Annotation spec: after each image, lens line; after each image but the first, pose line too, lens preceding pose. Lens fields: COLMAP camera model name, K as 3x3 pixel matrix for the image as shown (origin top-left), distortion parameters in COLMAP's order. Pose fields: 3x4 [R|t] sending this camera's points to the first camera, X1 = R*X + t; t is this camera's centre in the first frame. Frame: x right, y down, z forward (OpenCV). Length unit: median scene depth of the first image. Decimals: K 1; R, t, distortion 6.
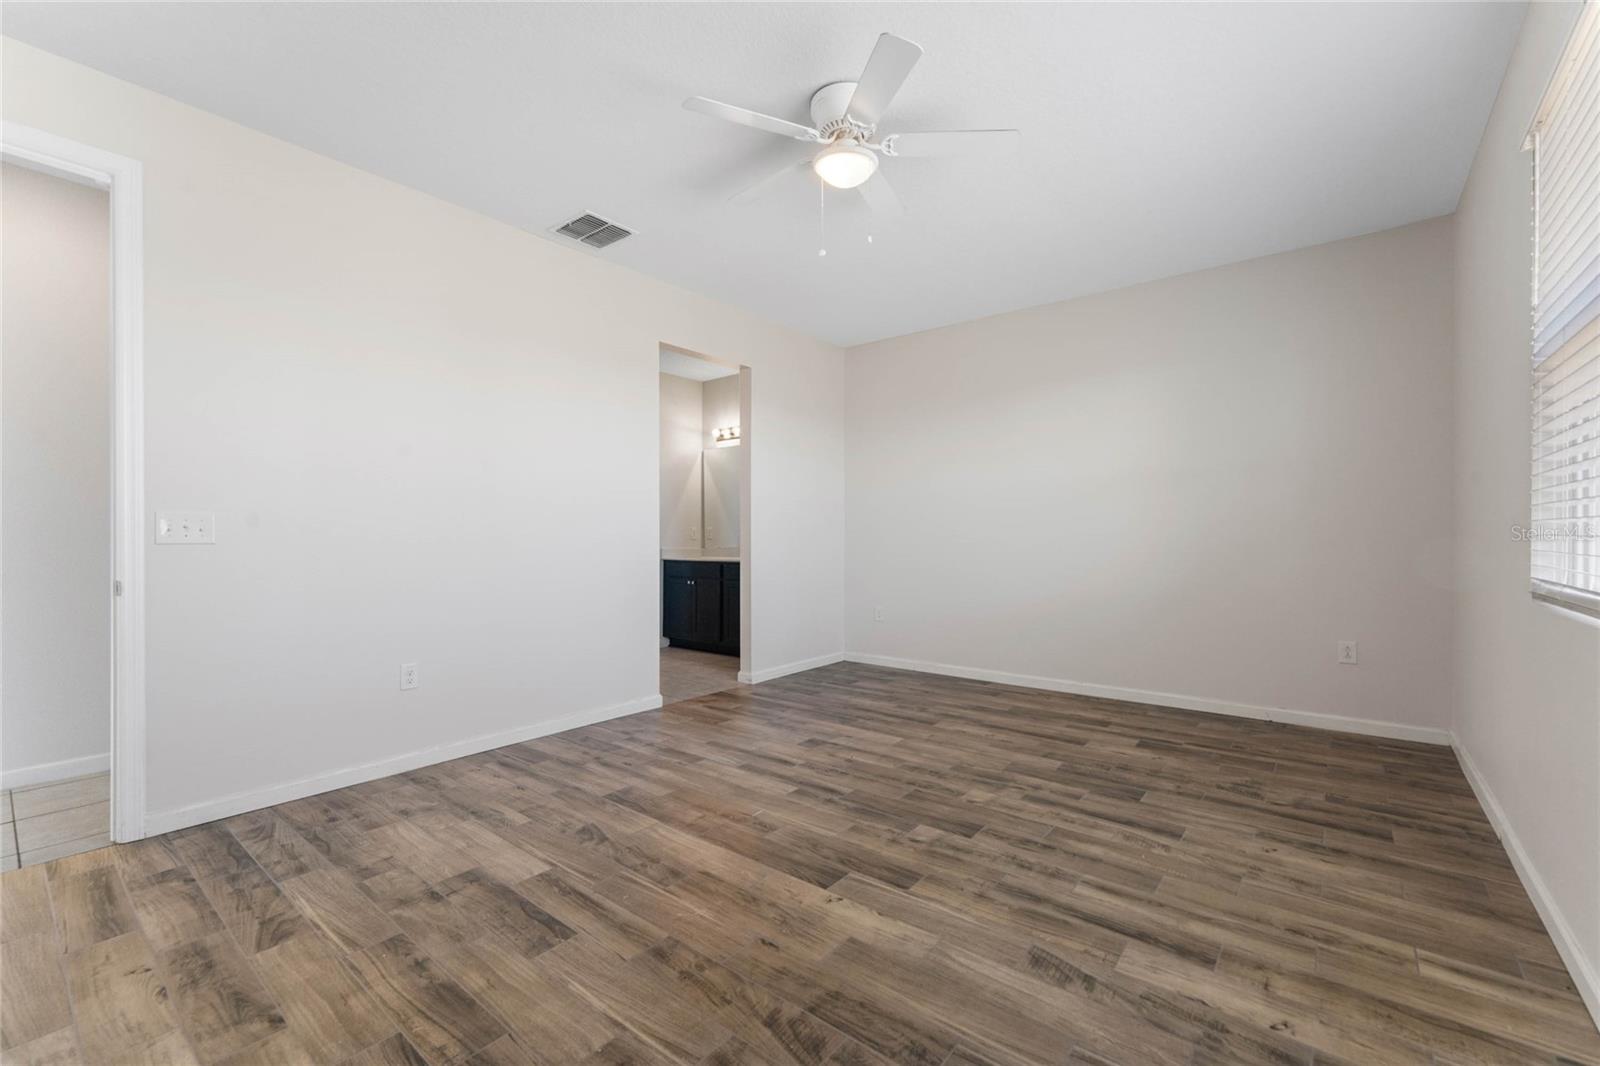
lens RADIAL K [[650.4, 0, 802.4], [0, 650.4, 538.1], [0, 0, 1]] dist [0.004129, -0.000848]
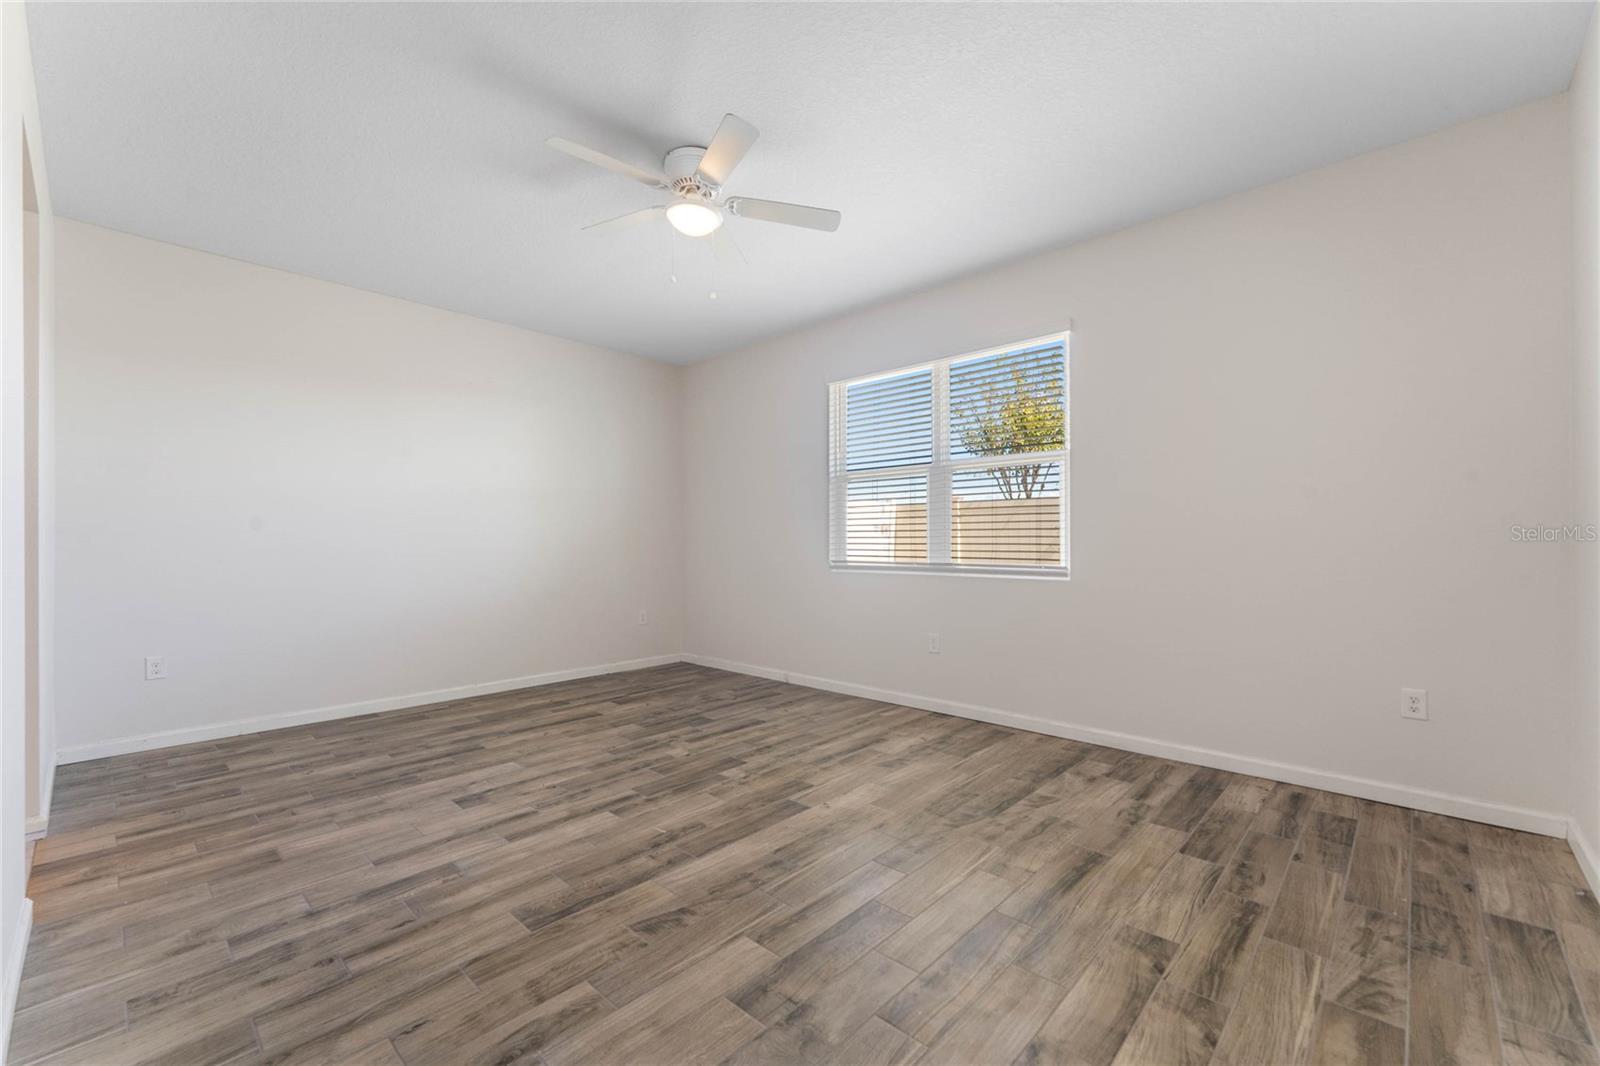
lens RADIAL K [[650.4, 0, 792.1], [0, 650.4, 534.7], [0, 0, 1]] dist [0.004129, -0.000848]
pose [[0.094838, 0.013595, 0.995400, -0.905691], [0.005907, 0.999881, -0.014219, -0.000379], [-0.995475, 0.007229, 0.094747, 0.632520]]
